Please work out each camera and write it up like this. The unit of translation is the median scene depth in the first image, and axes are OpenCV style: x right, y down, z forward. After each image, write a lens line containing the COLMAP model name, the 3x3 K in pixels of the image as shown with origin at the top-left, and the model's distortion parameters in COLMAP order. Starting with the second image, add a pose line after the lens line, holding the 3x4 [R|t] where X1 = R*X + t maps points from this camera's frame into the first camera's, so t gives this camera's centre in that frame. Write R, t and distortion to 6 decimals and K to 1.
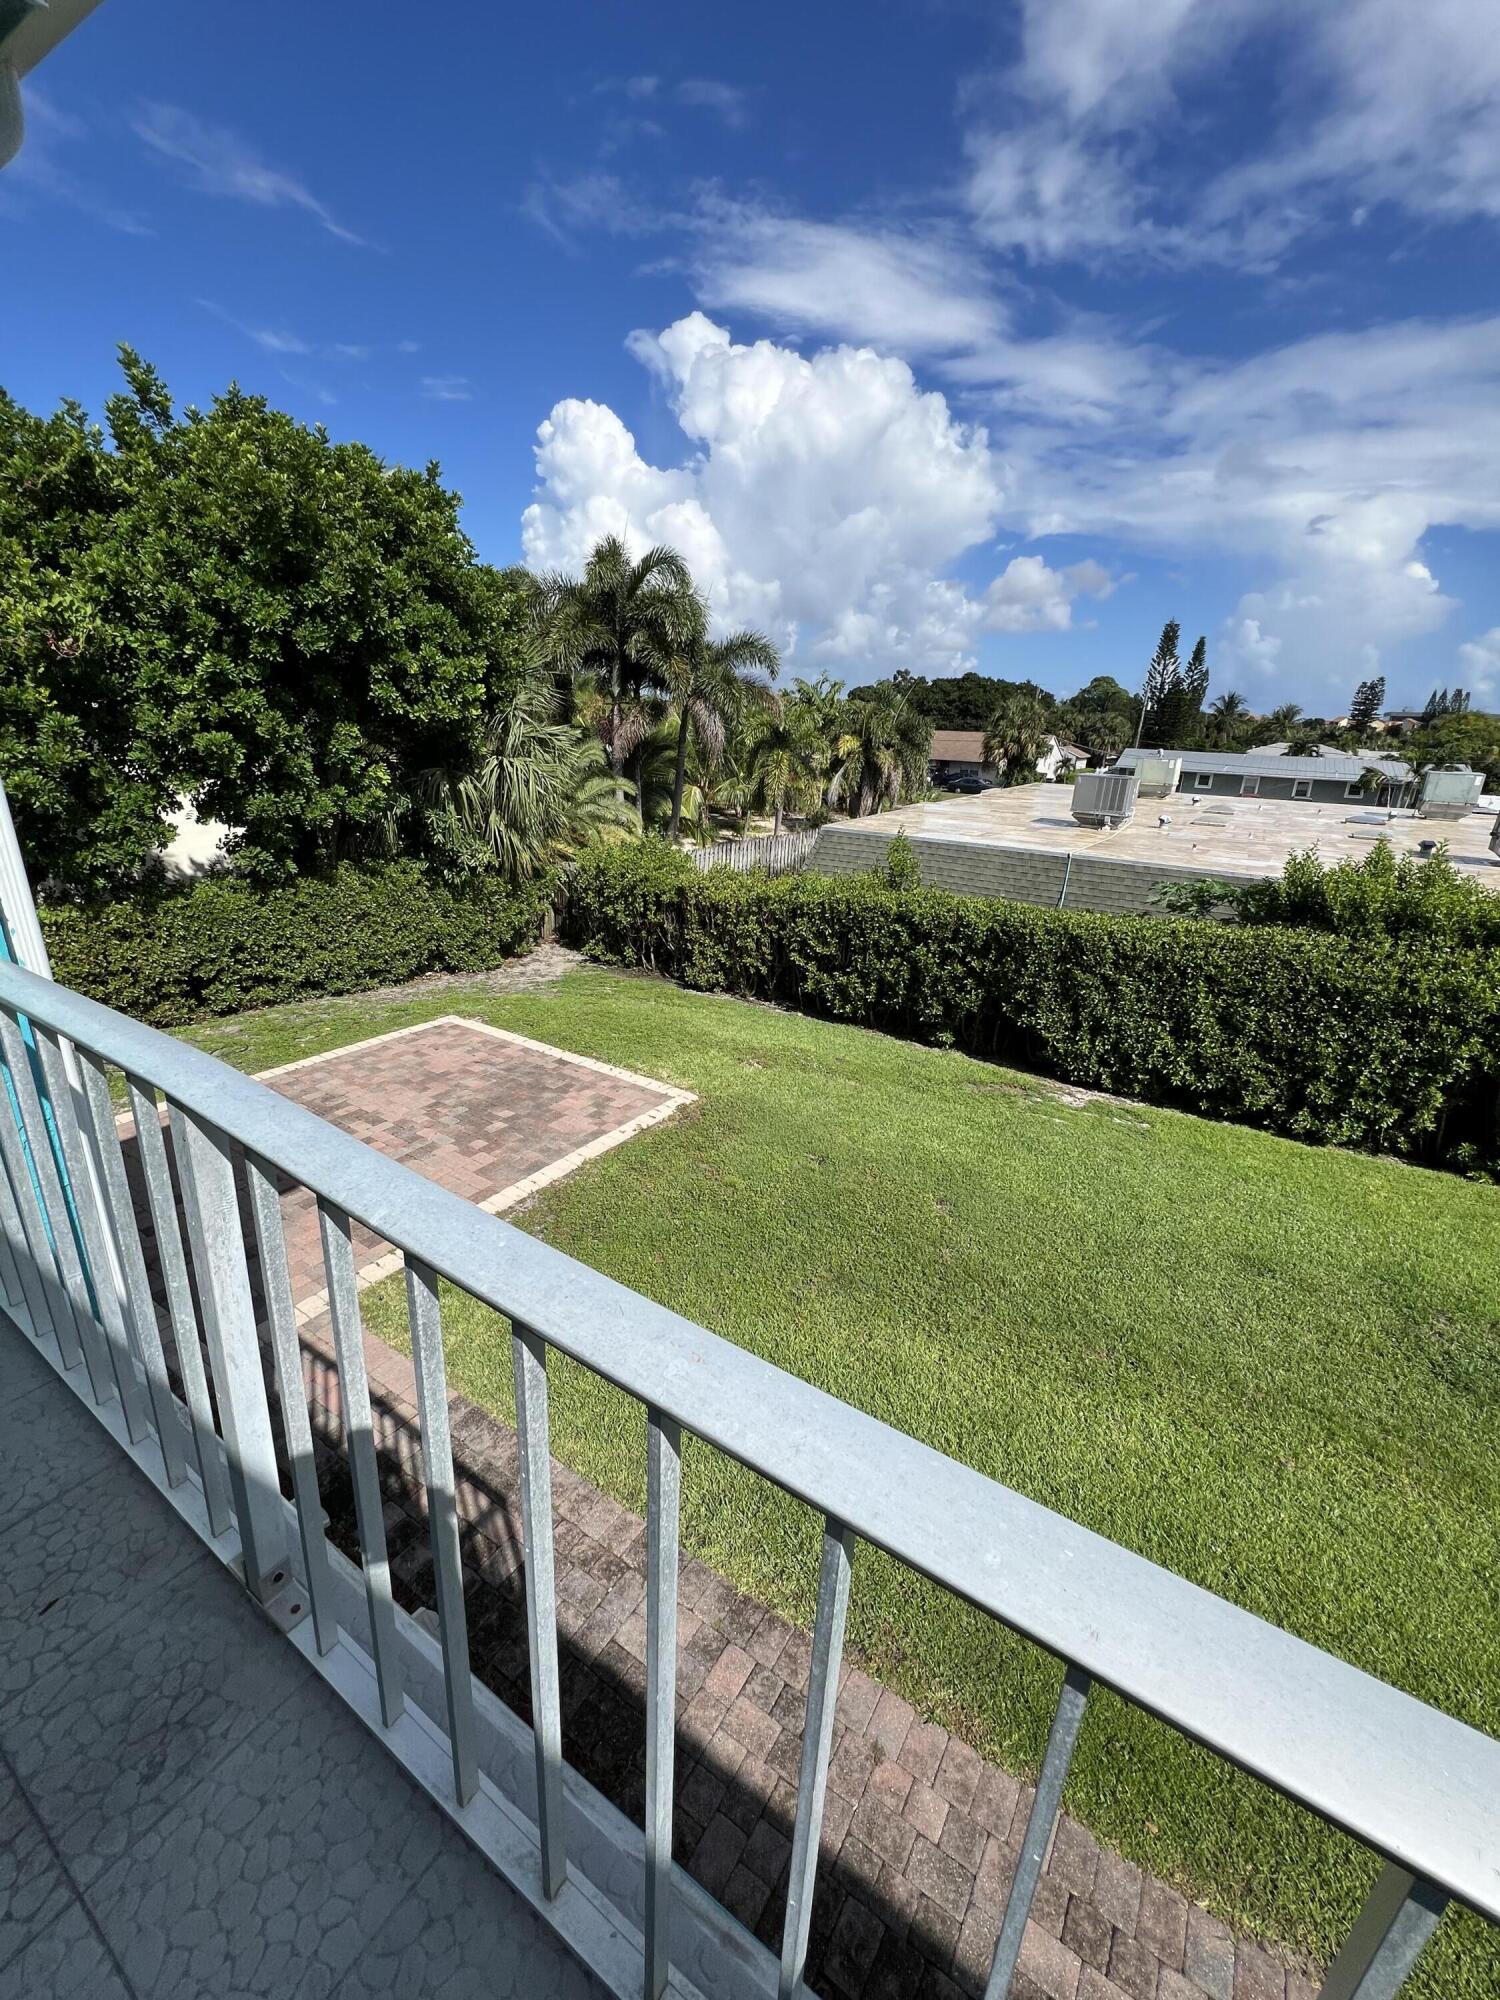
lens RADIAL K [[803.4, 0, 761.0], [0, 803.4, 996.5], [0, 0, 1]] dist [0.002350, -0.000683]
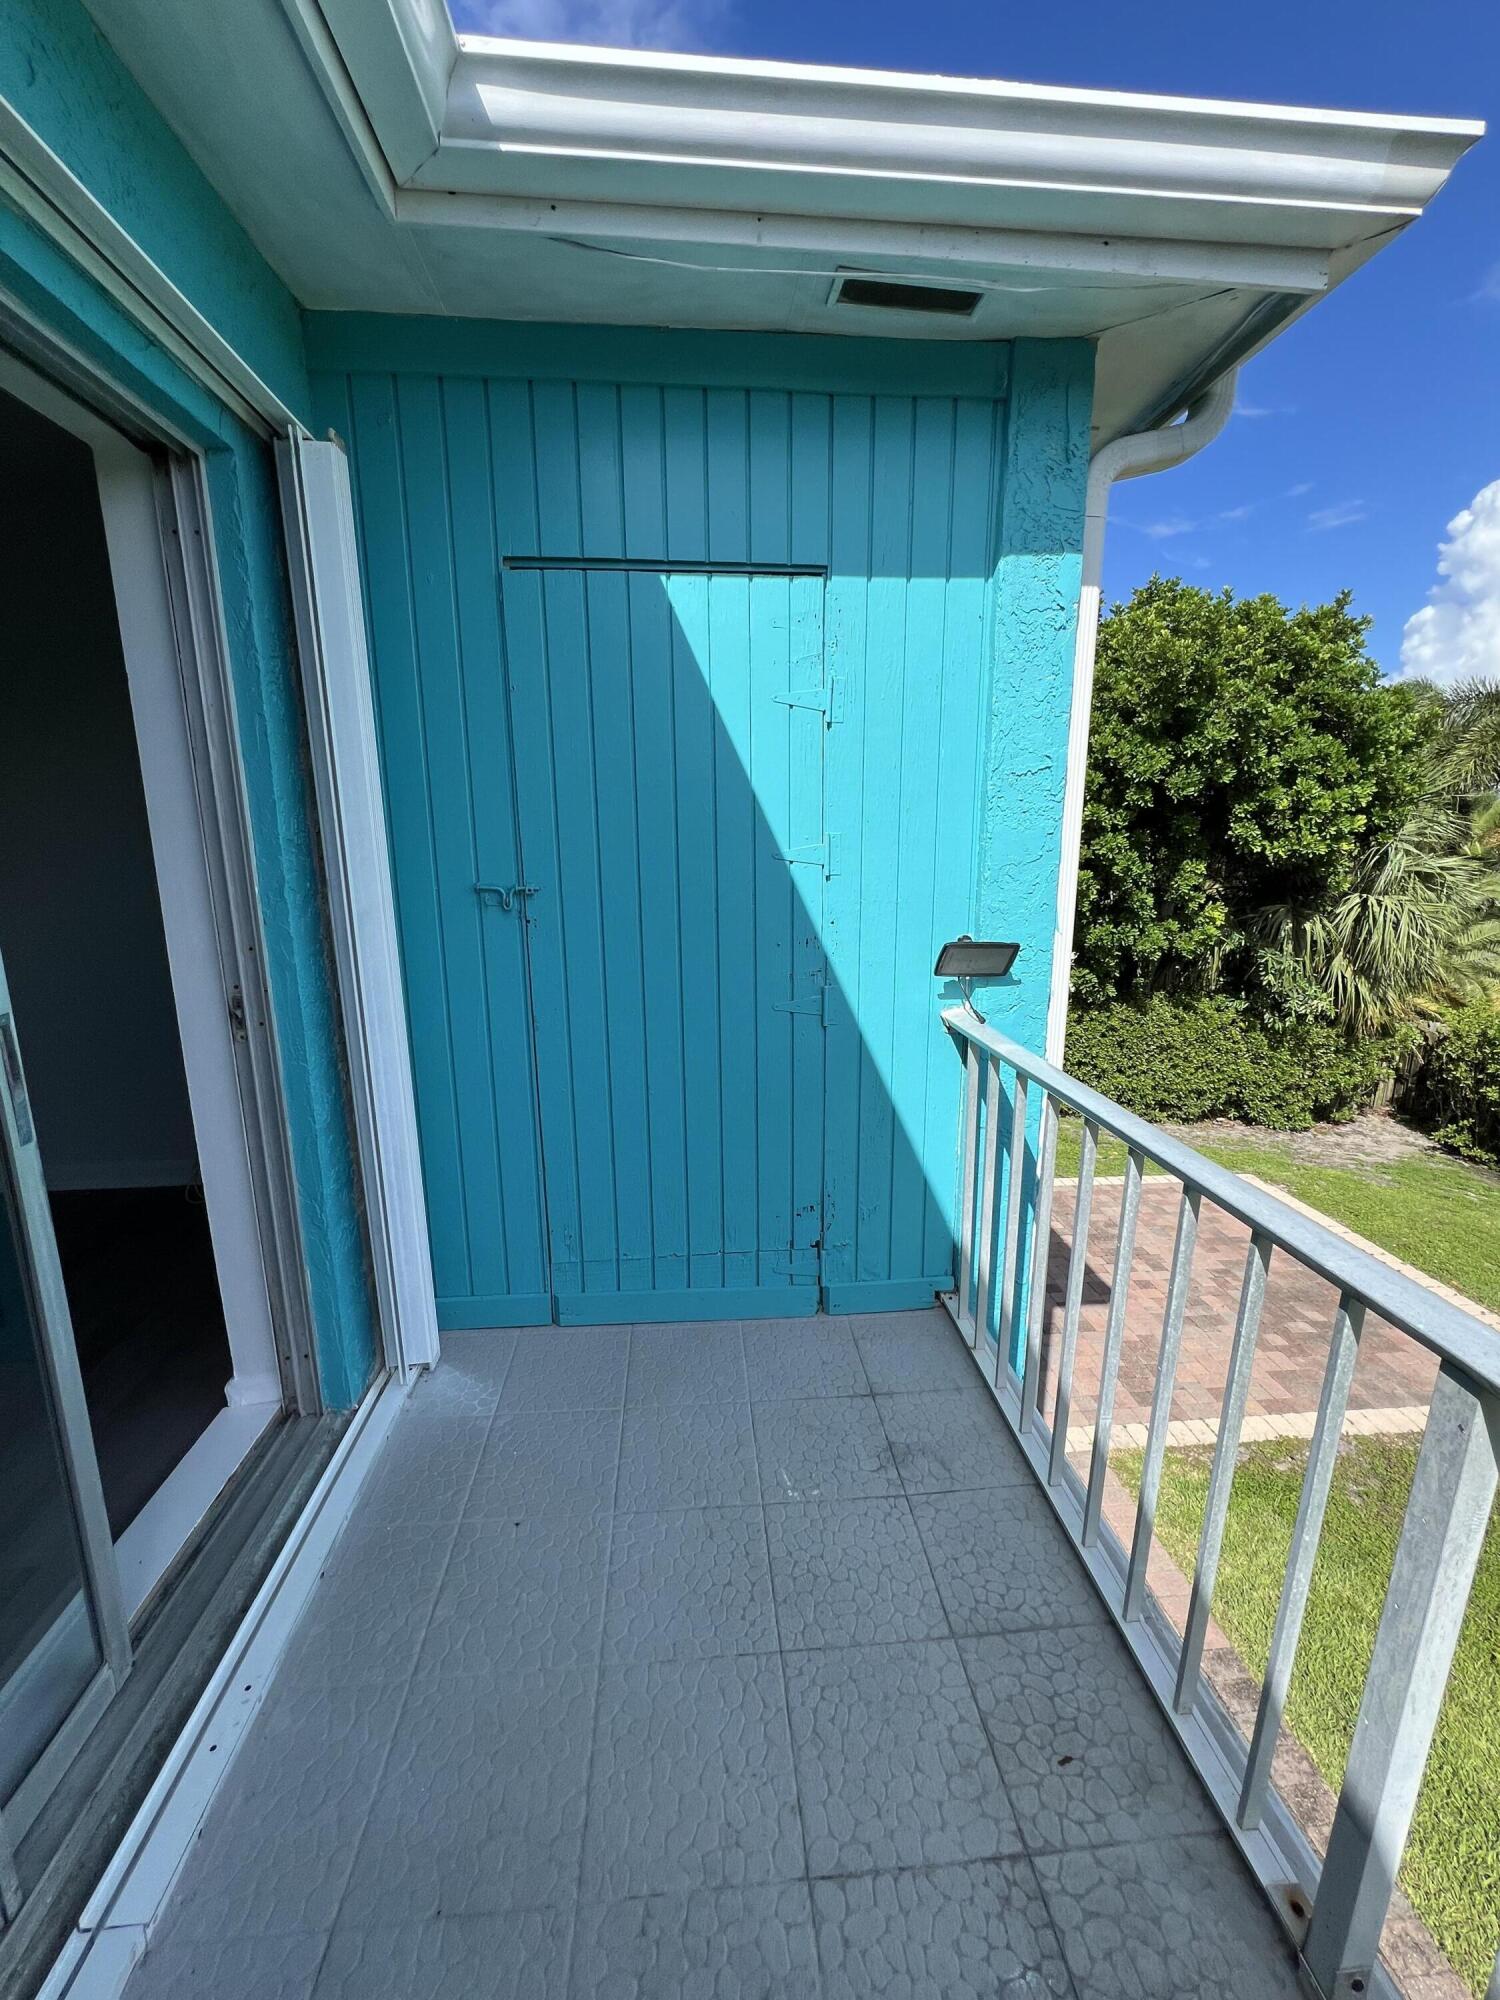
lens RADIAL K [[803.4, 0, 756.8], [0, 803.4, 997.2], [0, 0, 1]] dist [0.002350, -0.000683]
pose [[0.618980, 0.116991, -0.776645, -0.042621], [-0.233247, 0.971614, -0.039536, -0.003846], [0.749973, 0.205622, 0.628697, -0.011150]]
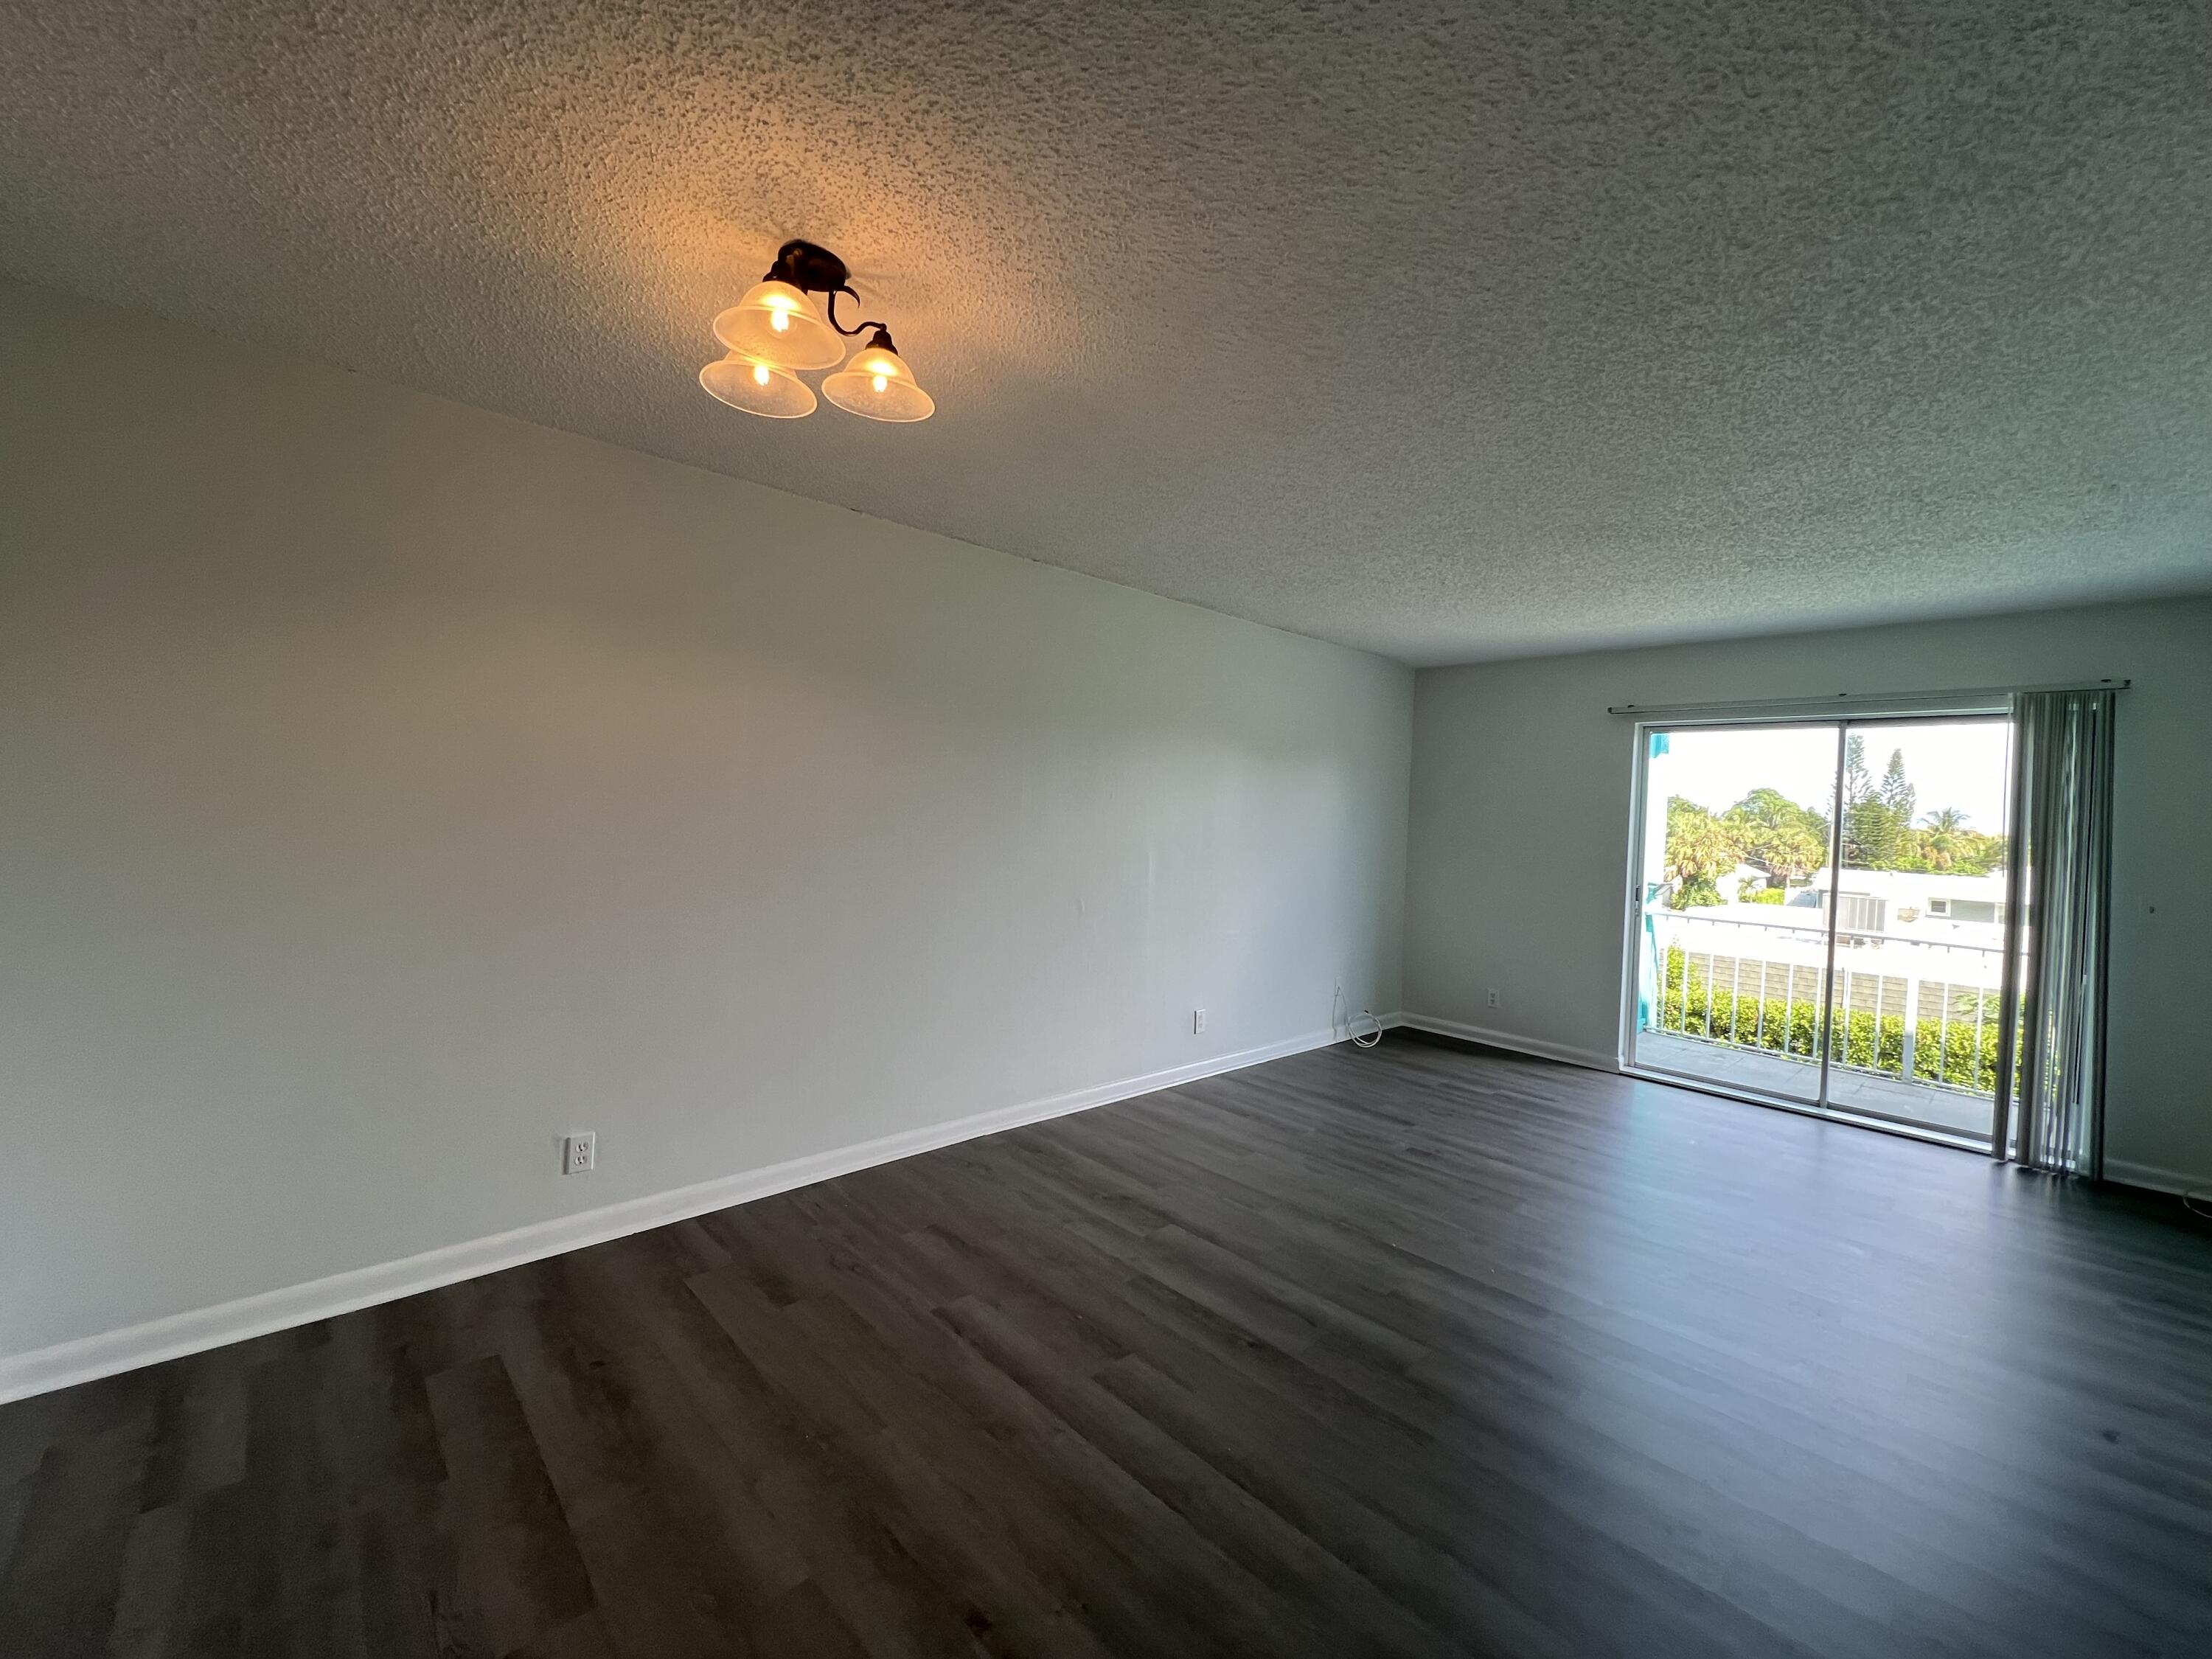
lens RADIAL K [[883.2, 0, 1098.6], [0, 883.2, 822.9], [0, 0, 1]] dist [-0.001418, -0.000101]
pose [[0.966946, 0.007116, -0.254880, -0.351490], [-0.091352, 0.942922, -0.320239, 0.135937], [0.238053, 0.332938, 0.912405, -0.455127]]
